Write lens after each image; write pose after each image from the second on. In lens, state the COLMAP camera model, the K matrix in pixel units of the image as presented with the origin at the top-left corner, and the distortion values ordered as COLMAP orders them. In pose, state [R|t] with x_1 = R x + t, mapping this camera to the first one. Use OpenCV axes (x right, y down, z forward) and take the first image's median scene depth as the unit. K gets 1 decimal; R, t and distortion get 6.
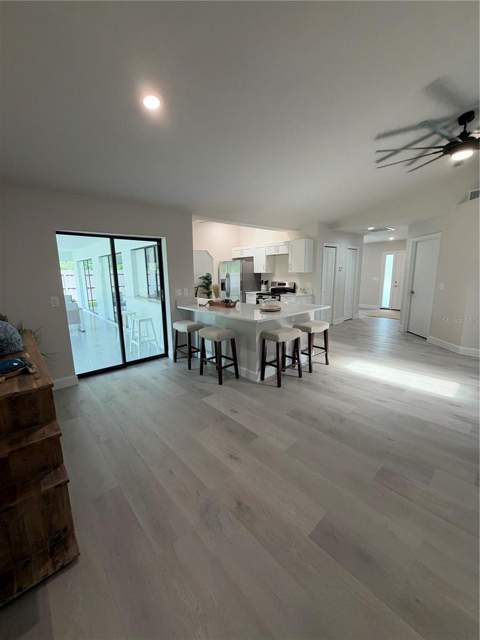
lens RADIAL K [[254.0, 0, 239.2], [0, 254.0, 318.1], [0, 0, 1]] dist [-0.000118, 0.000012]
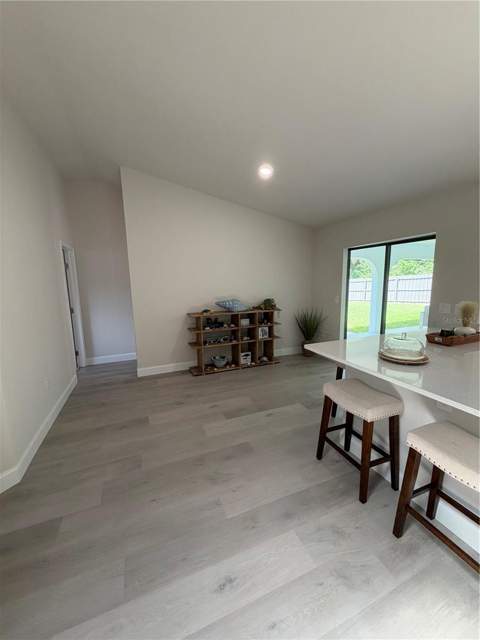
lens RADIAL K [[254.0, 0, 239.2], [0, 254.0, 318.1], [0, 0, 1]] dist [-0.000118, 0.000012]
pose [[-0.345220, 0.152463, -0.926055, 0.983873], [-0.141076, 0.967076, 0.211807, -0.236514], [0.927858, 0.203765, -0.312345, 1.184853]]
